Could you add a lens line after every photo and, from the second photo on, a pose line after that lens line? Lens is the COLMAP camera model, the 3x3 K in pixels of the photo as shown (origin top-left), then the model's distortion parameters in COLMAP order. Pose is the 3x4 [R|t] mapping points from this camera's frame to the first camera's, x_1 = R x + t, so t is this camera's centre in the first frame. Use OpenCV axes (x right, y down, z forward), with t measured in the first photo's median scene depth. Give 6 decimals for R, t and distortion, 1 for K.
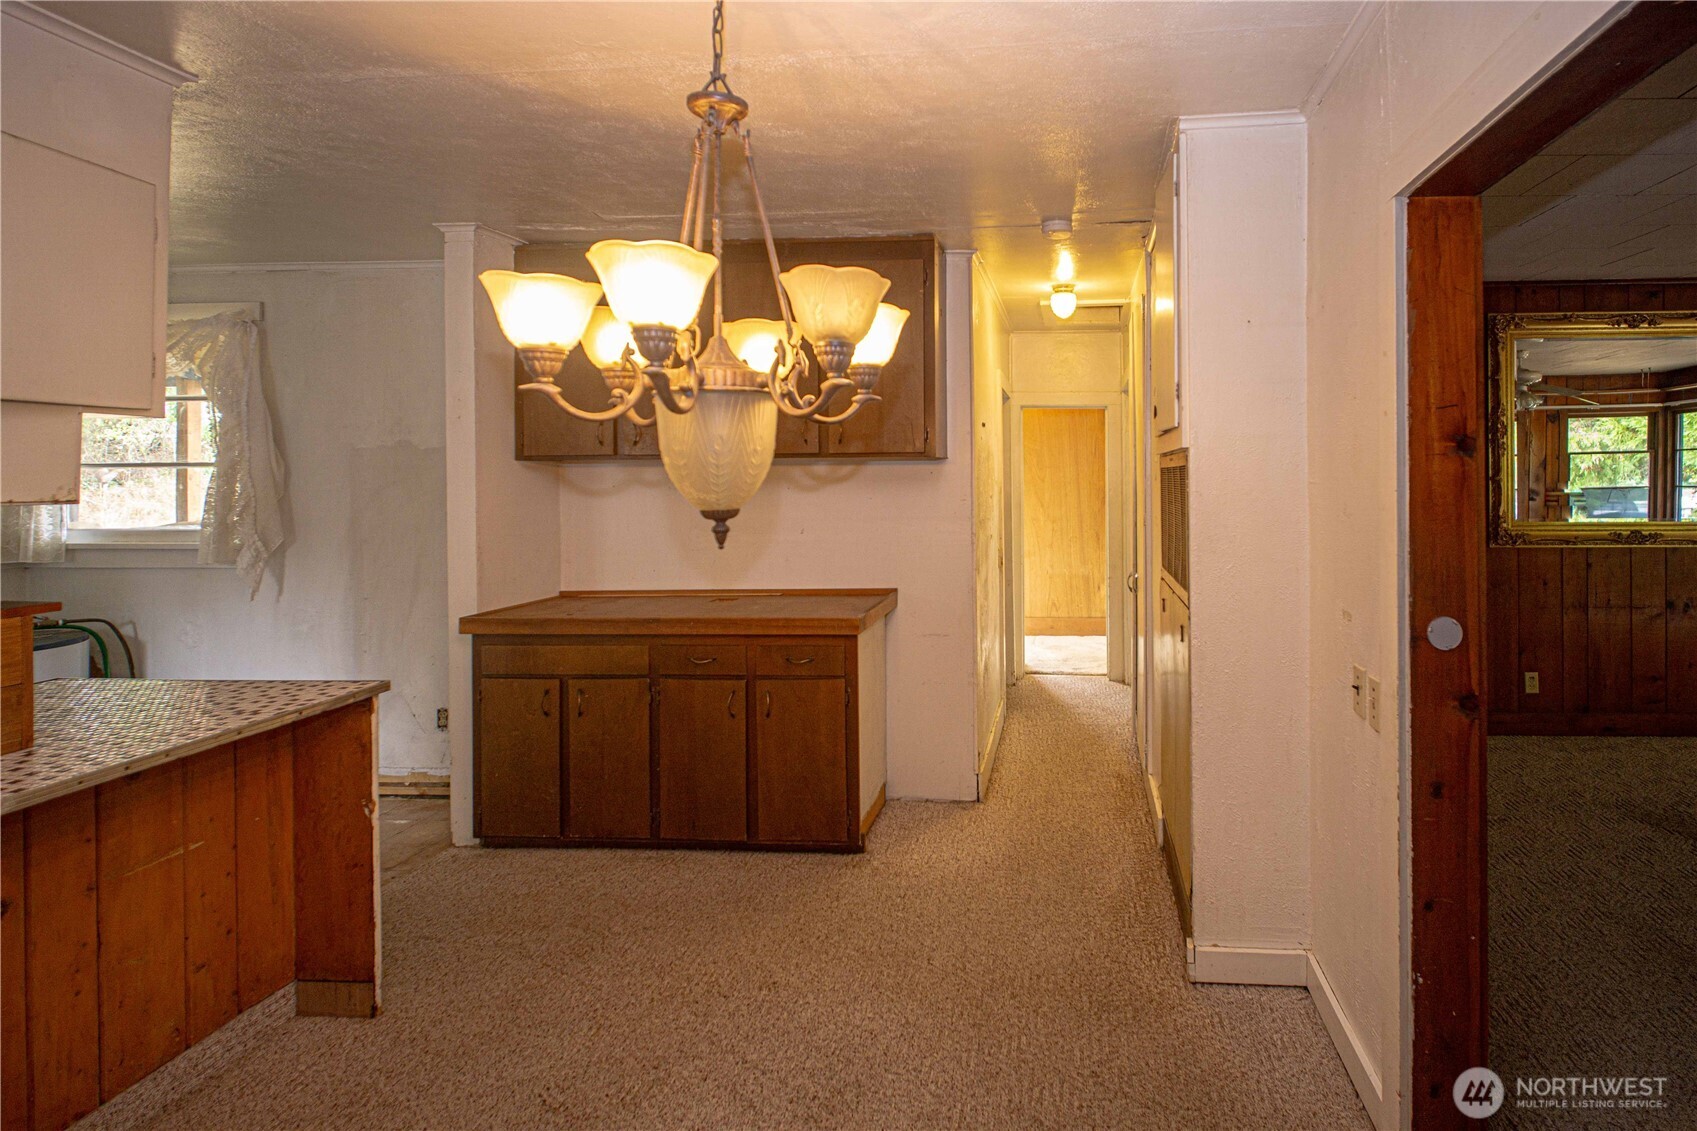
lens RADIAL K [[849.0, 0, 1019.0], [0, 849.0, 467.6], [0, 0, 1]] dist [-0.002665, -0.001167]
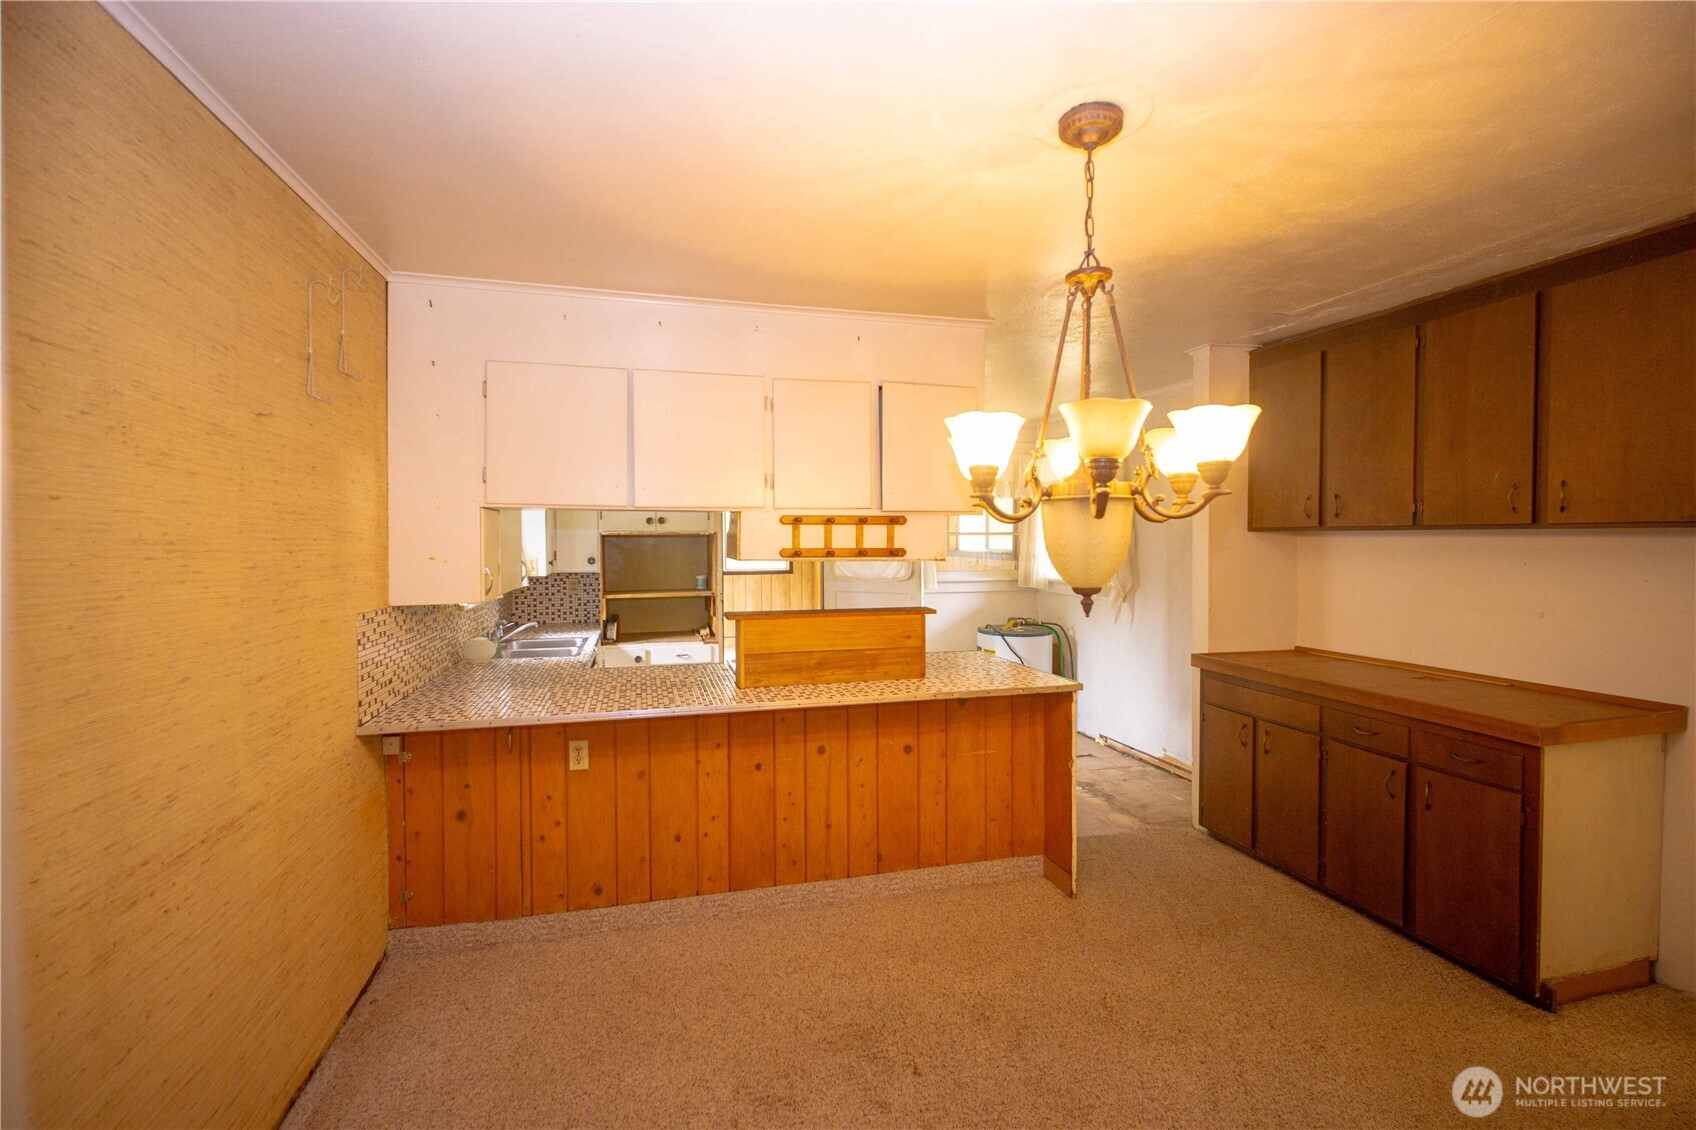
lens RADIAL K [[783.6, 0, 840.3], [0, 783.6, 556.1], [0, 0, 1]] dist [0.014573, -0.014731]
pose [[0.298954, 0.031672, -0.953742, 0.329134], [0.010088, 0.999288, 0.036346, -0.022417], [0.954214, -0.020488, 0.298421, 0.128710]]
